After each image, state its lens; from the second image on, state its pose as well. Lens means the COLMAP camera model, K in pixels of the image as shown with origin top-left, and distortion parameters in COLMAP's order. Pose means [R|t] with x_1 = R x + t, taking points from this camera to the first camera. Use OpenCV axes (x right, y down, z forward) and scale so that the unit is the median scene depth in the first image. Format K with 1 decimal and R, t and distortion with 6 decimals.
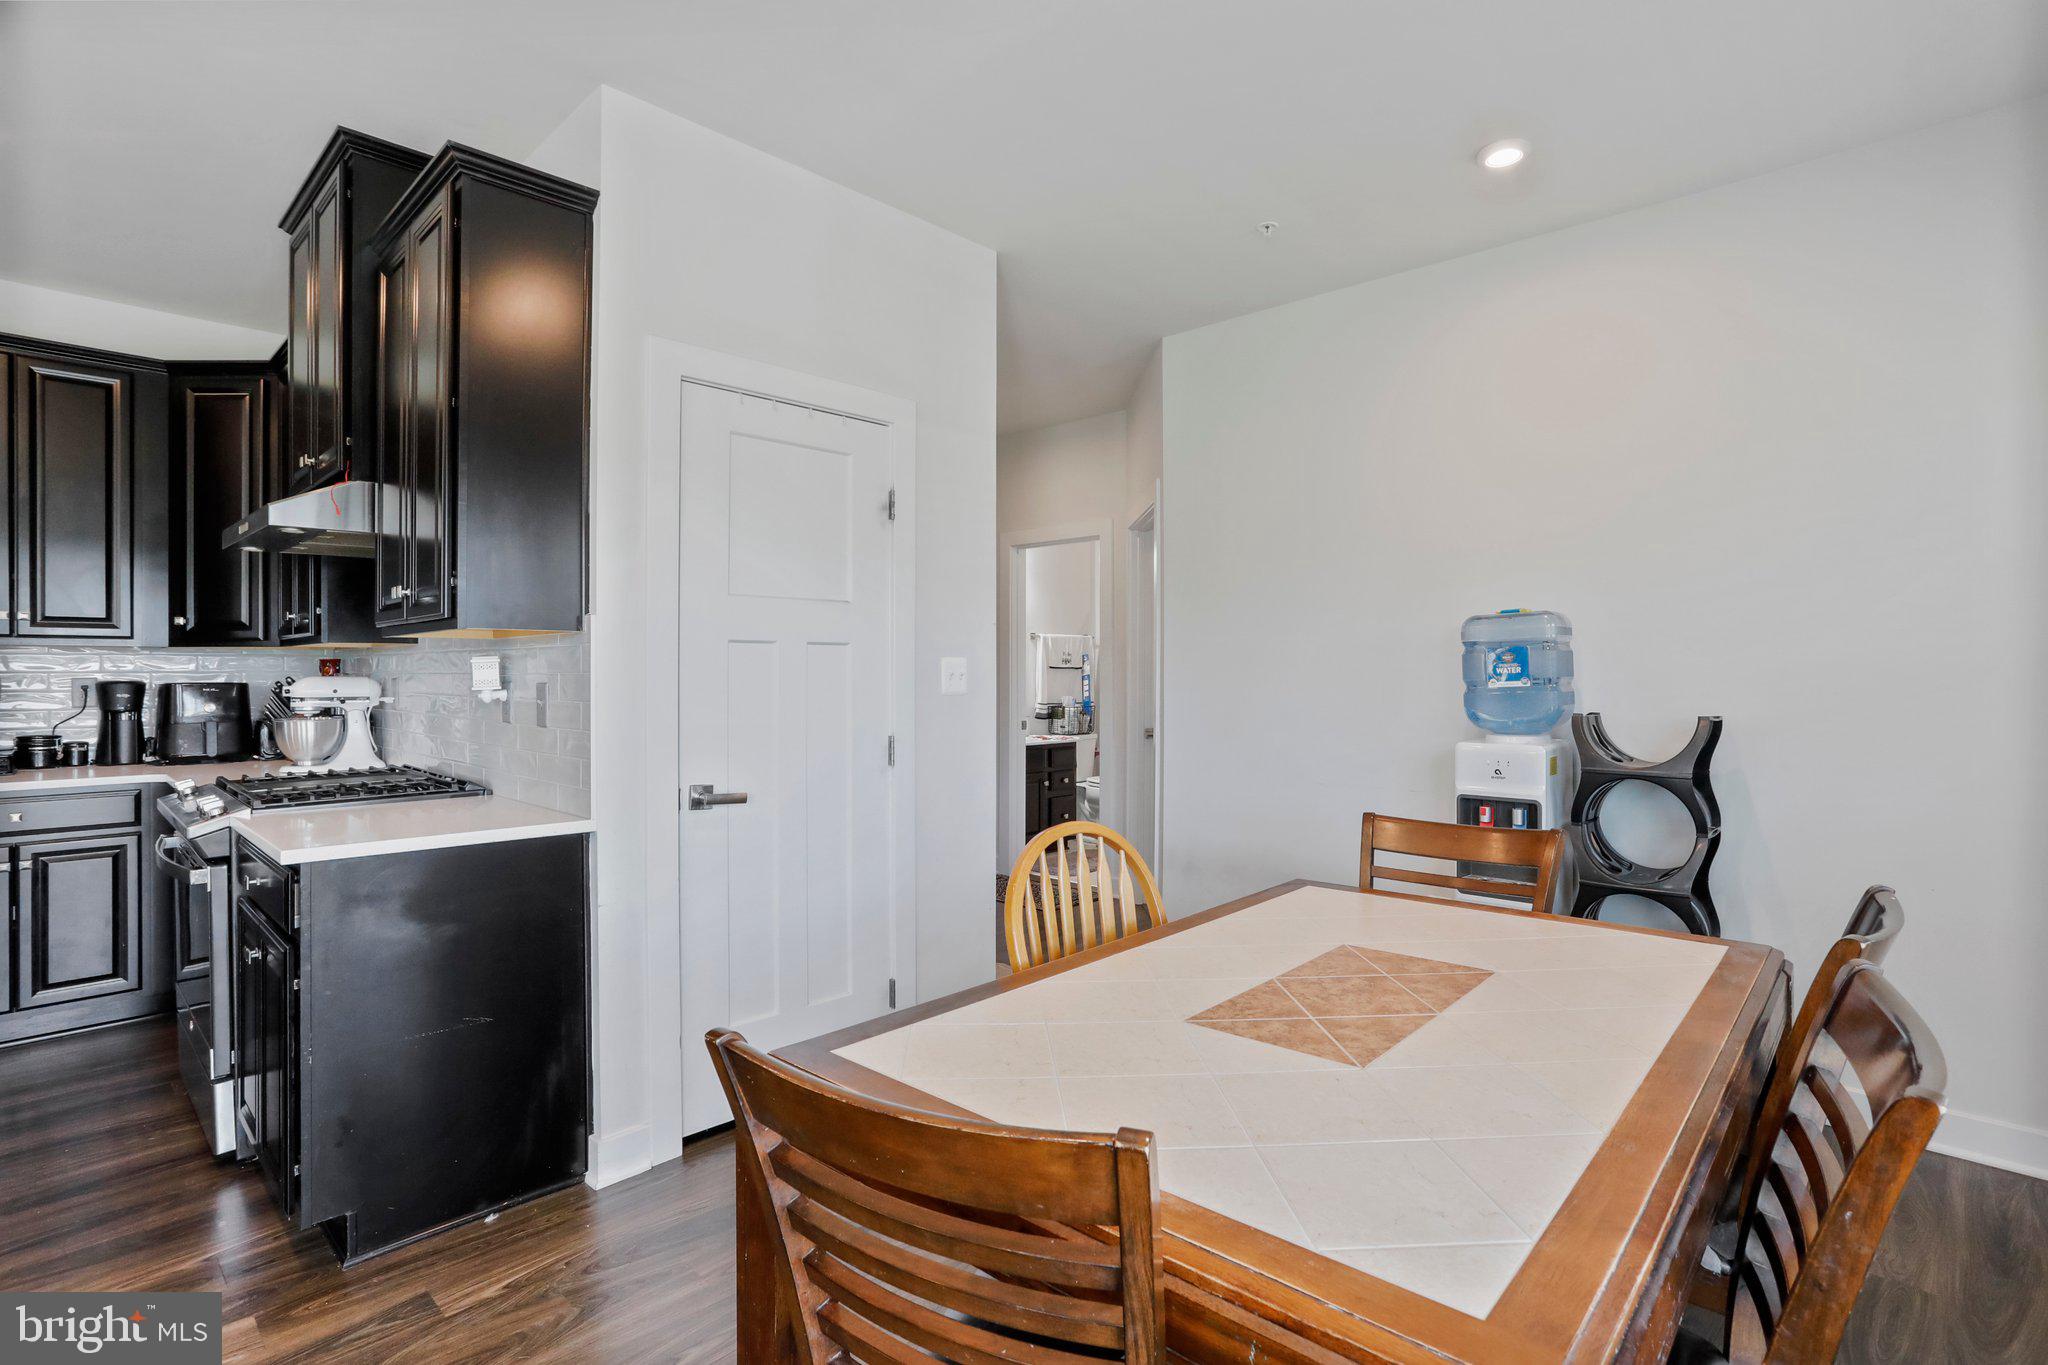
lens RADIAL K [[1021.5, 0, 1016.2], [0, 1021.5, 679.9], [0, 0, 1]] dist [-0.008859, 0.002888]
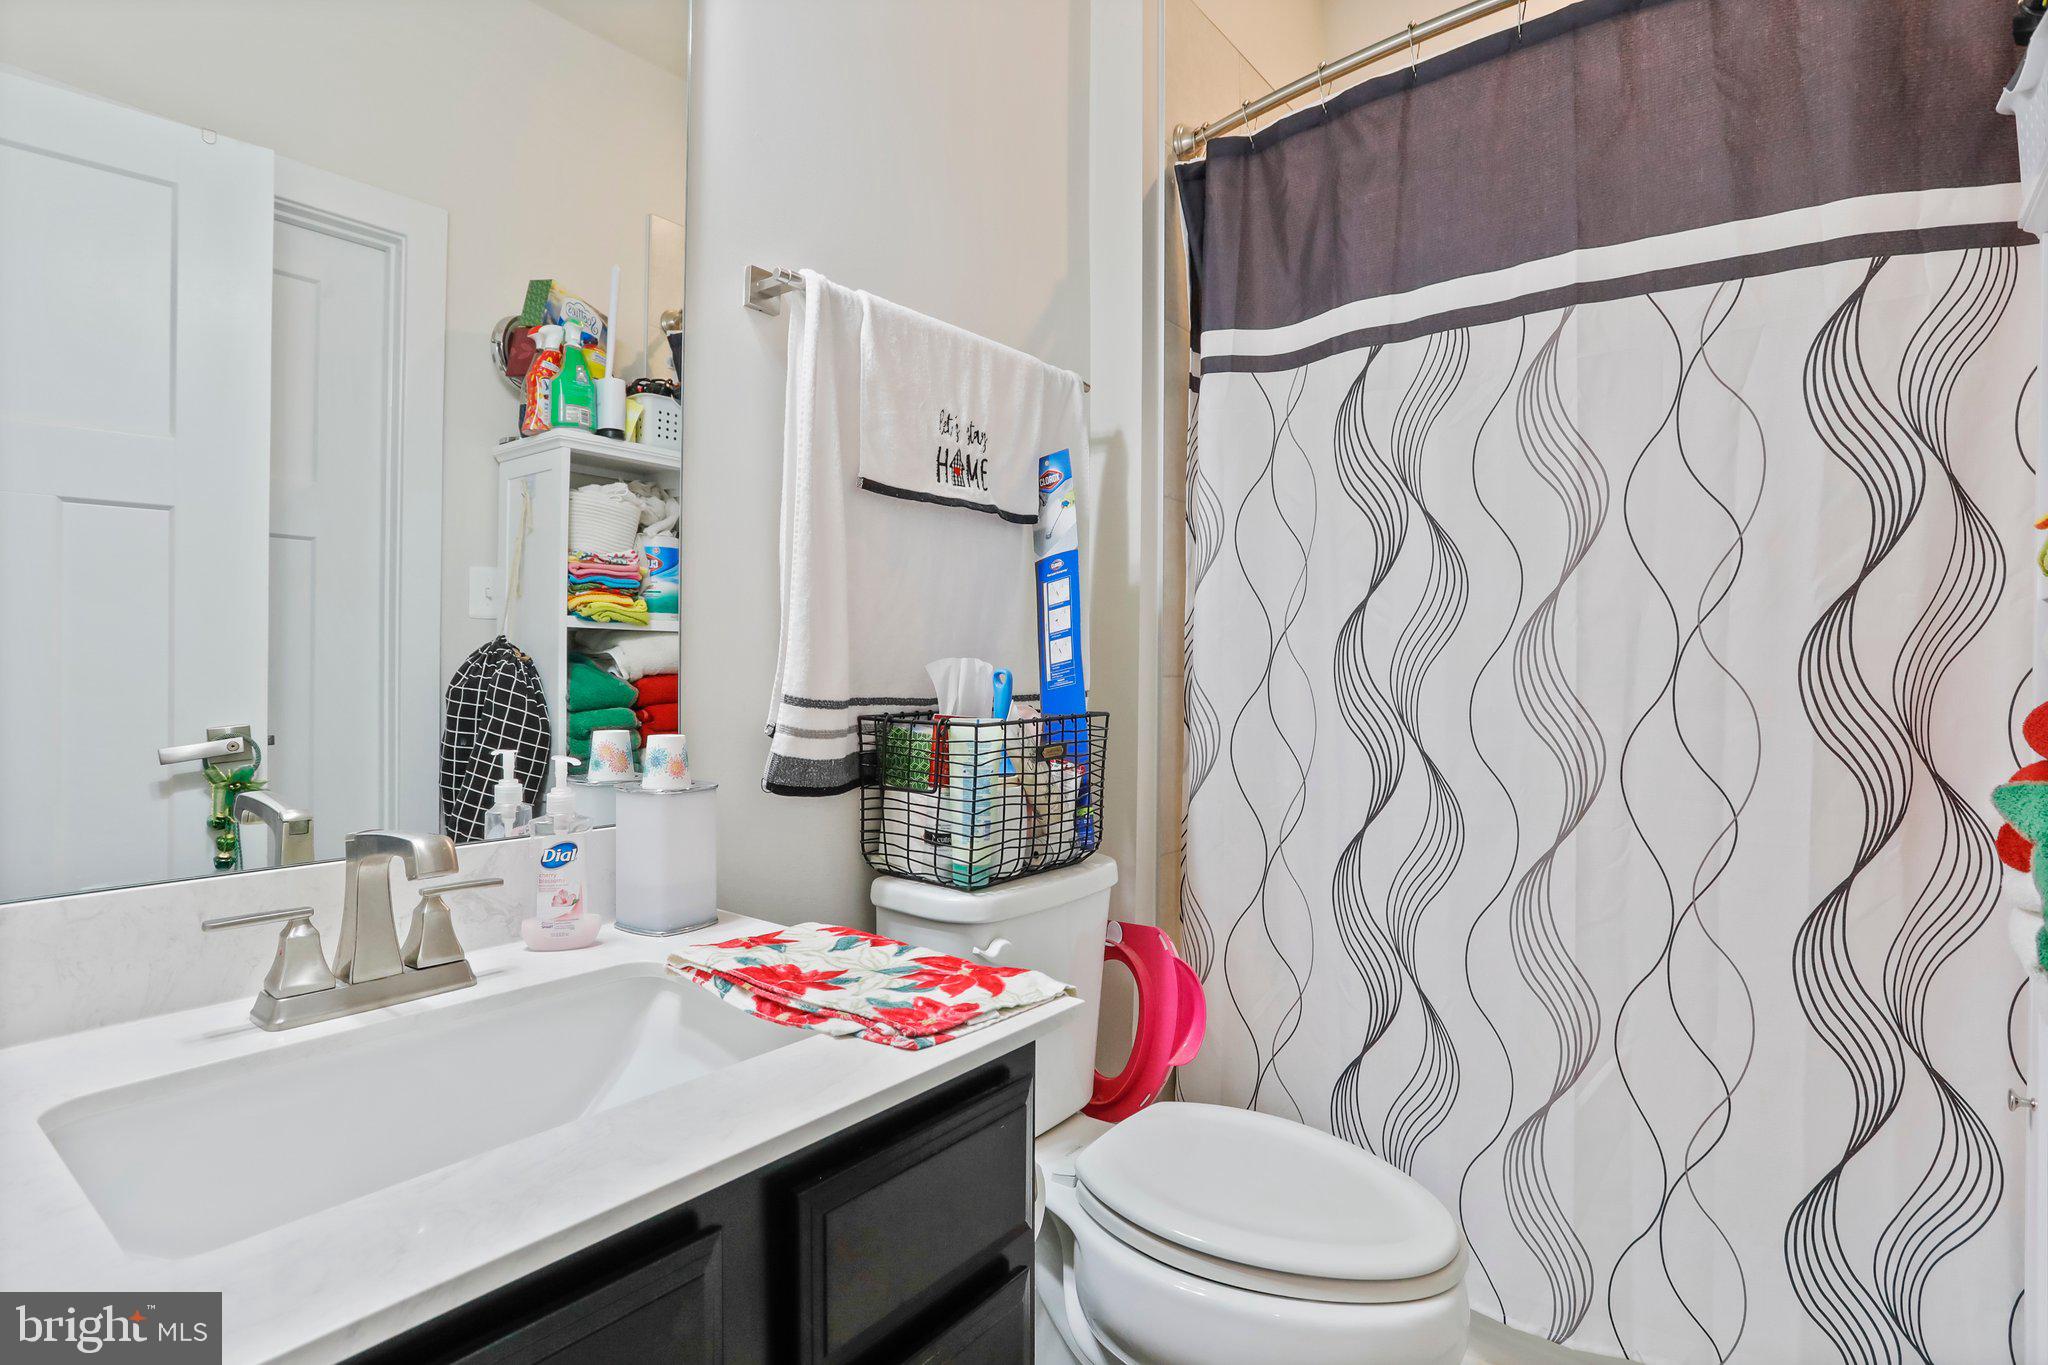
lens RADIAL K [[1021.5, 0, 1020.4], [0, 1021.5, 676.3], [0, 0, 1]] dist [-0.008859, 0.002888]
pose [[0.993629, 0.000606, 0.112703, 0.039699], [-0.000162, 0.999992, -0.003949, 0.019629], [-0.112704, 0.003906, 0.993621, 0.822190]]
